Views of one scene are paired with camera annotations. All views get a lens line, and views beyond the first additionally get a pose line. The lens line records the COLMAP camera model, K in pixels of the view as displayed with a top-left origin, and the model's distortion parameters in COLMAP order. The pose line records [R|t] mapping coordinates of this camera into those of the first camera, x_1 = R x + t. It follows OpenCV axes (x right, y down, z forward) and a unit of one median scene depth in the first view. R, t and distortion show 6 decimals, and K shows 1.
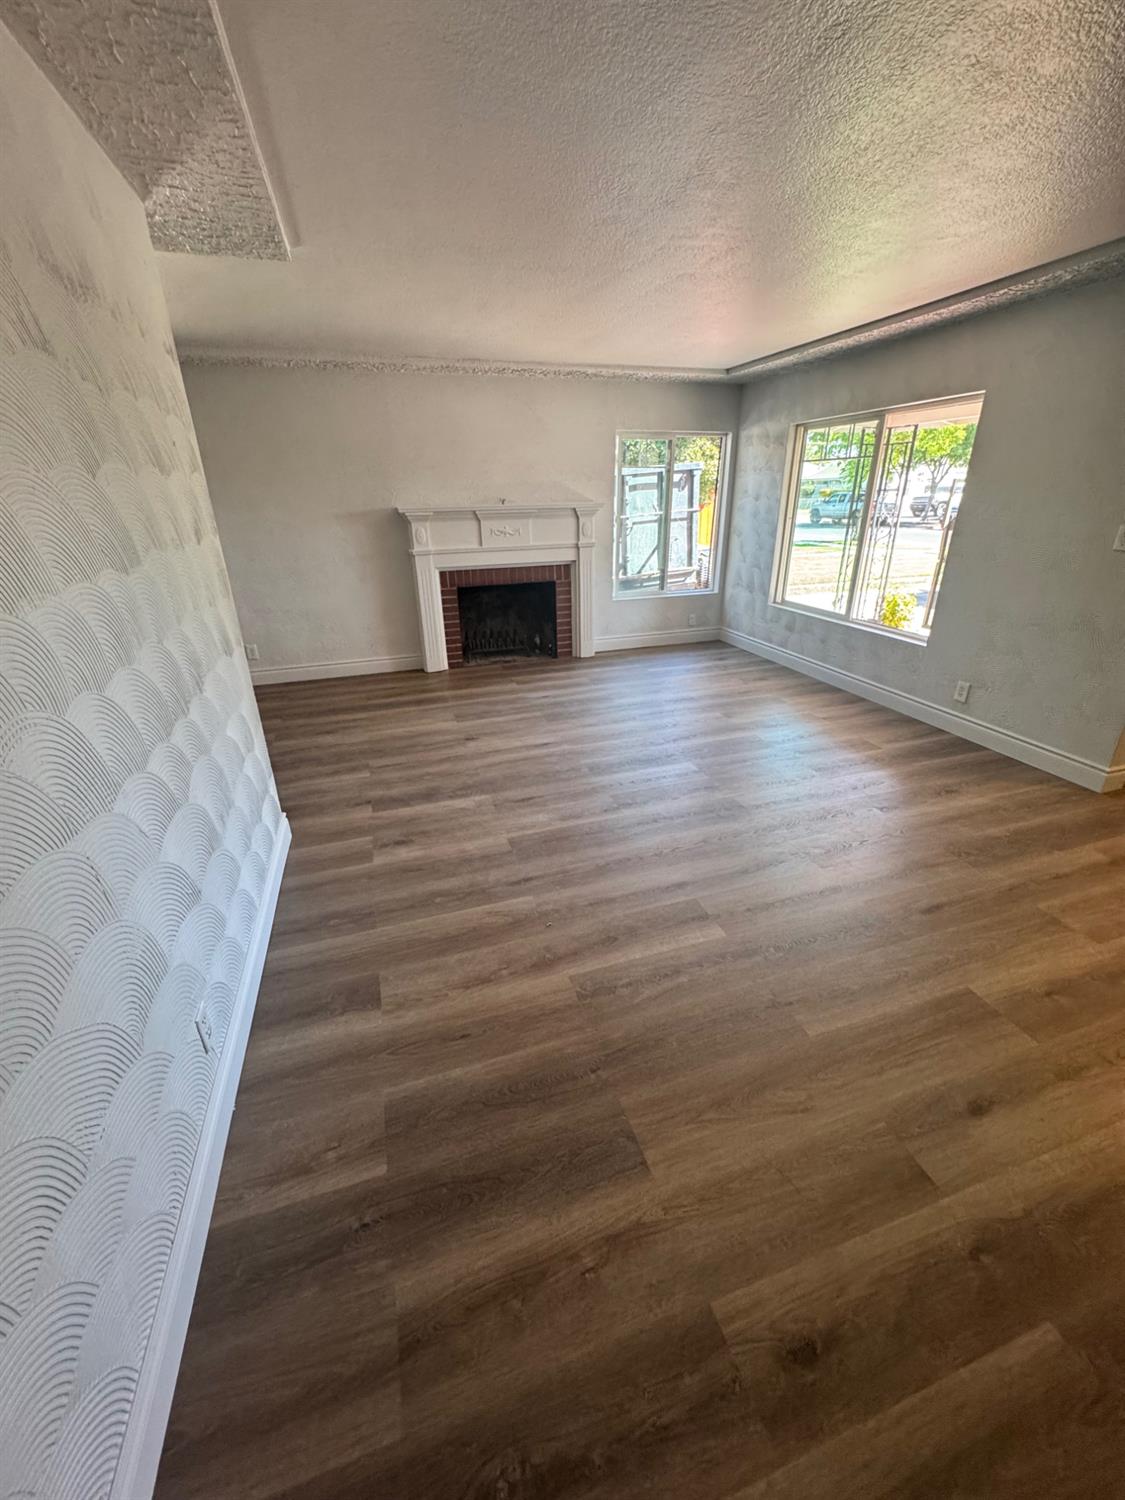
lens RADIAL K [[599.7, 0, 560.8], [0, 599.7, 745.8], [0, 0, 1]] dist [-0.004653, 0.001142]
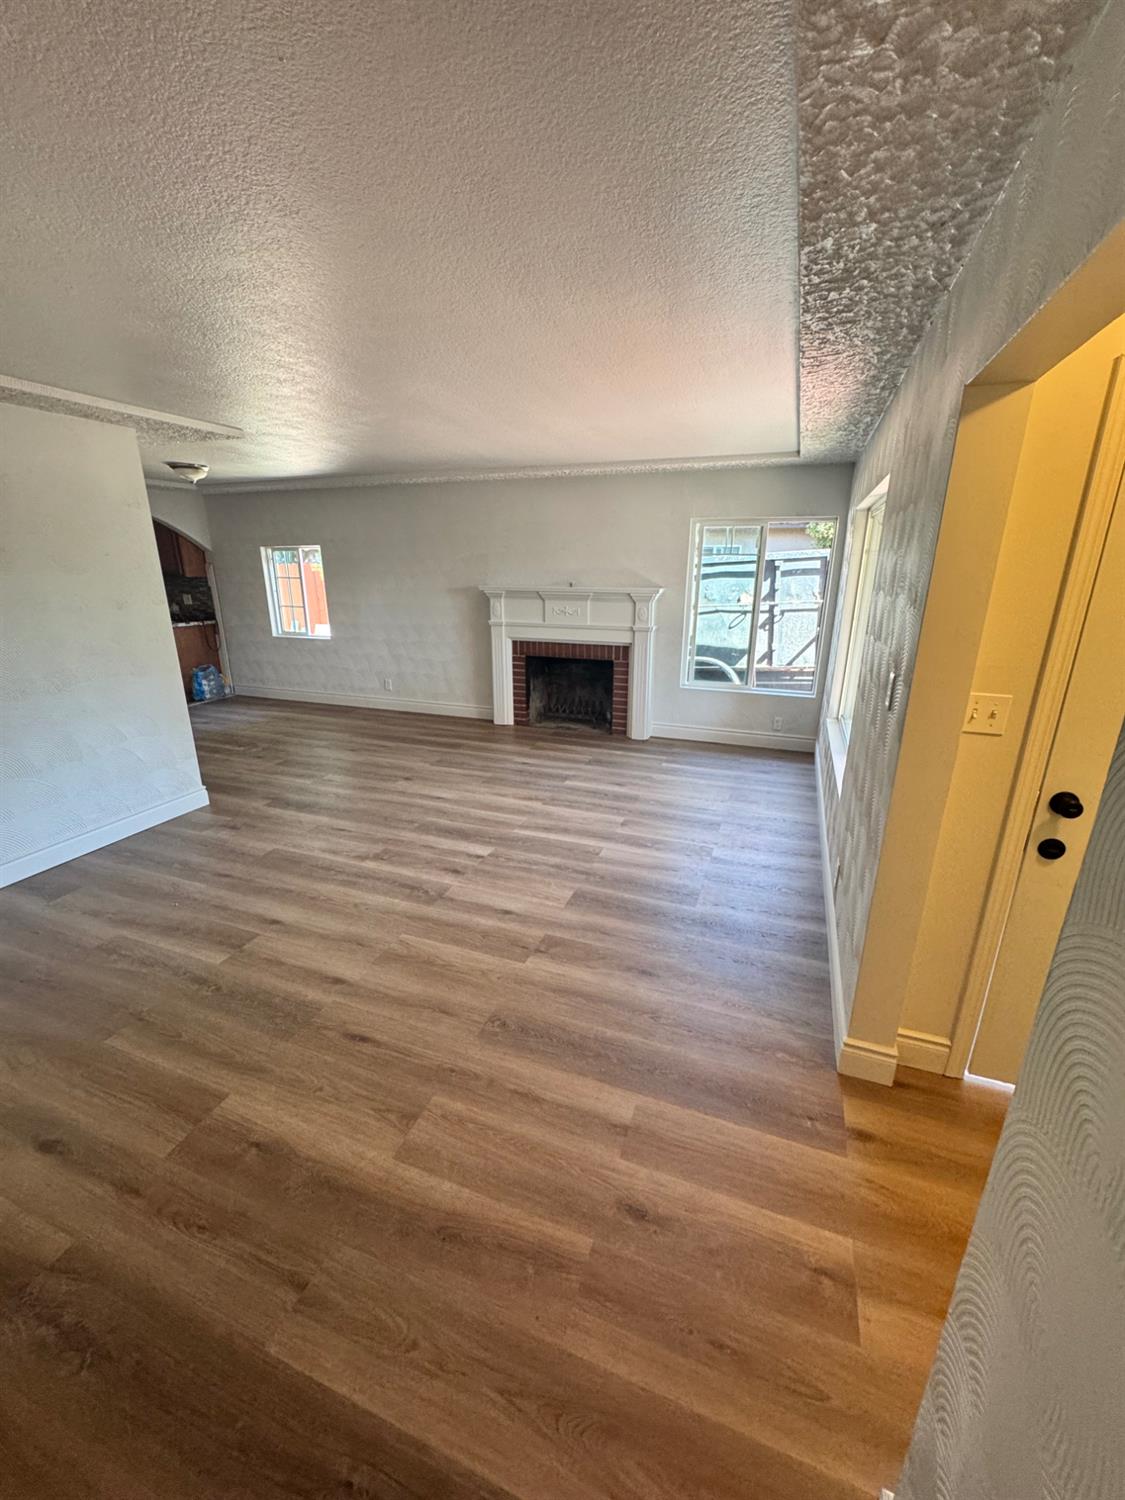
lens RADIAL K [[599.7, 0, 566.2], [0, 599.7, 746.4], [0, 0, 1]] dist [-0.004653, 0.001142]
pose [[0.784800, 0.201953, -0.585922, 0.605171], [-0.257375, 0.966241, -0.011695, -0.109184], [0.563780, 0.159979, 0.810283, 0.159878]]
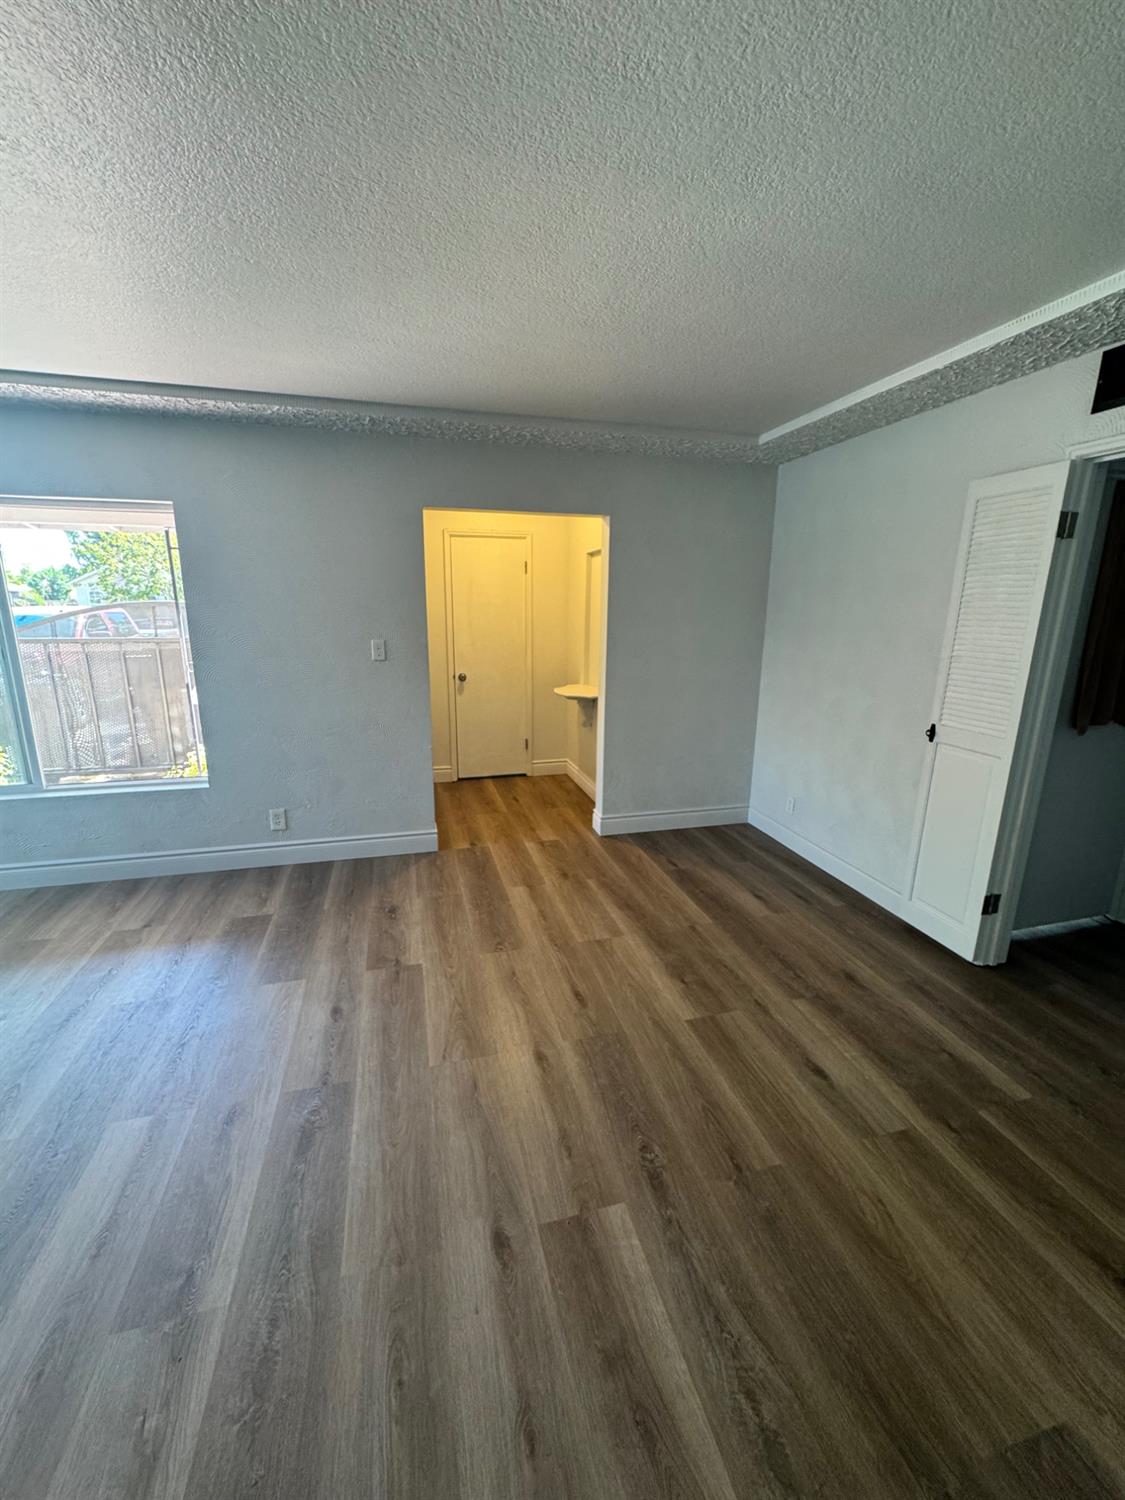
lens RADIAL K [[599.7, 0, 565.1], [0, 599.7, 748.0], [0, 0, 1]] dist [-0.004653, 0.001142]
pose [[0.045302, -0.218141, 0.974865, -0.129337], [0.385057, 0.904272, 0.184451, -0.141897], [-0.921780, 0.367023, 0.124962, 0.334512]]
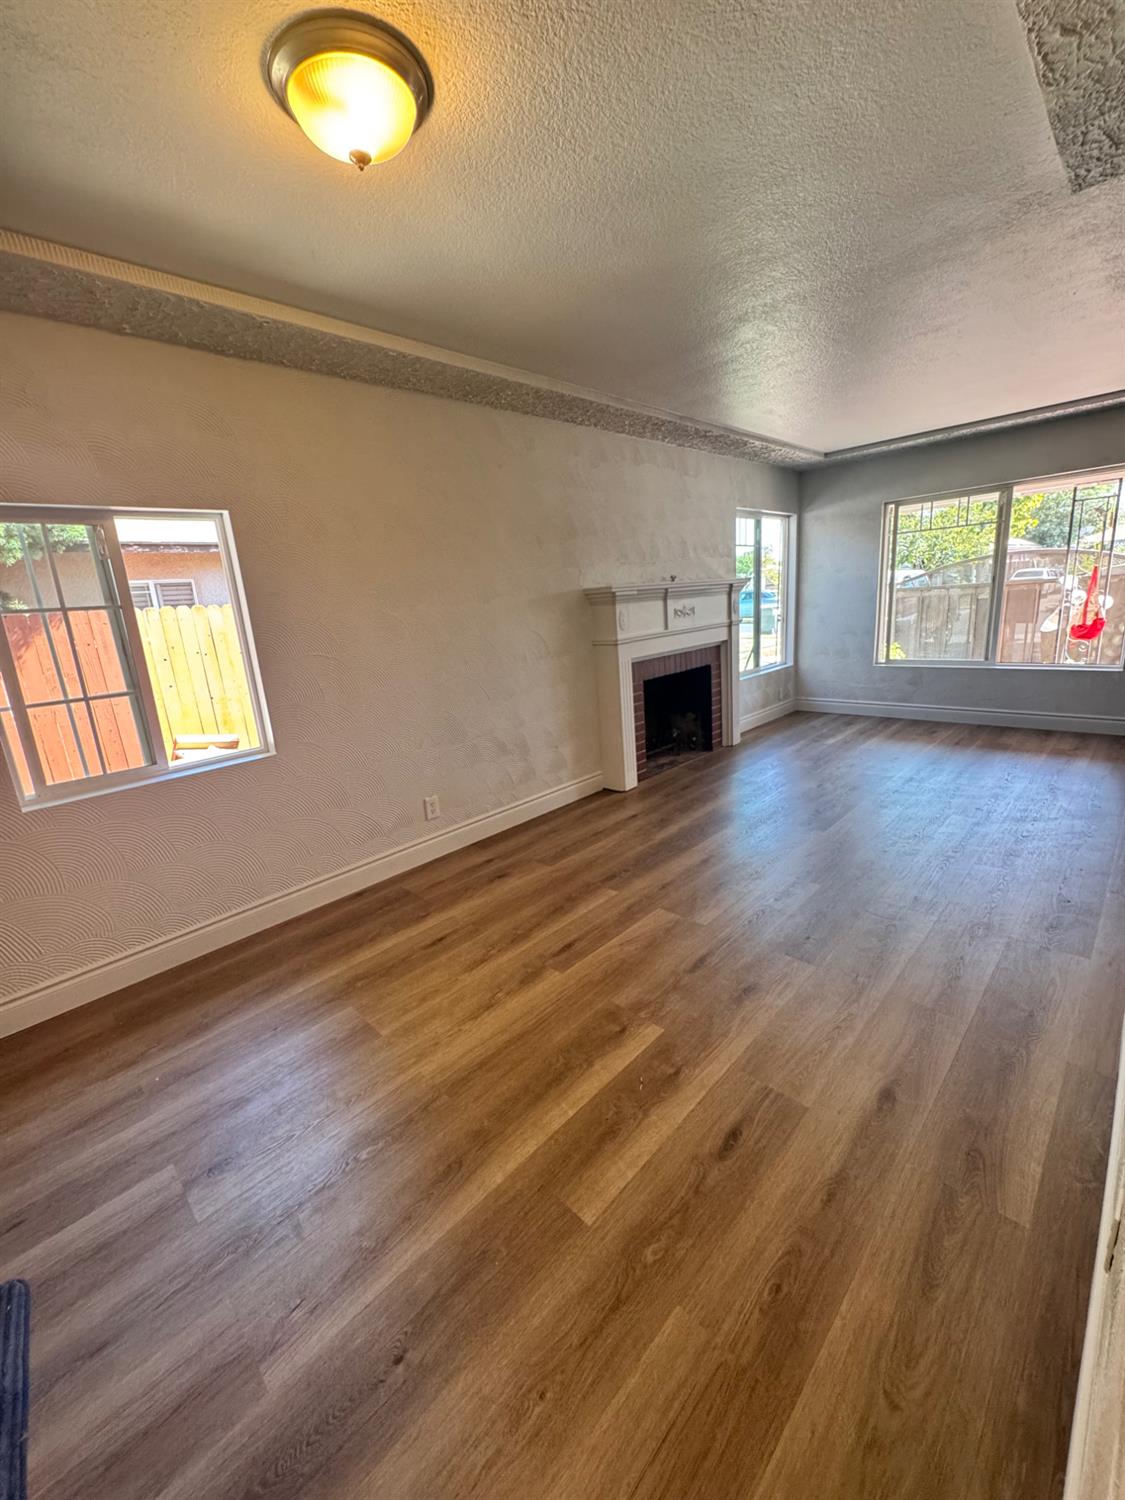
lens RADIAL K [[599.7, 0, 558.9], [0, 599.7, 747.3], [0, 0, 1]] dist [-0.004653, 0.001142]
pose [[0.885216, -0.156578, 0.438036, -0.667500], [0.233563, 0.963955, -0.127431, -0.104289], [-0.402294, 0.215112, 0.889880, 0.356087]]
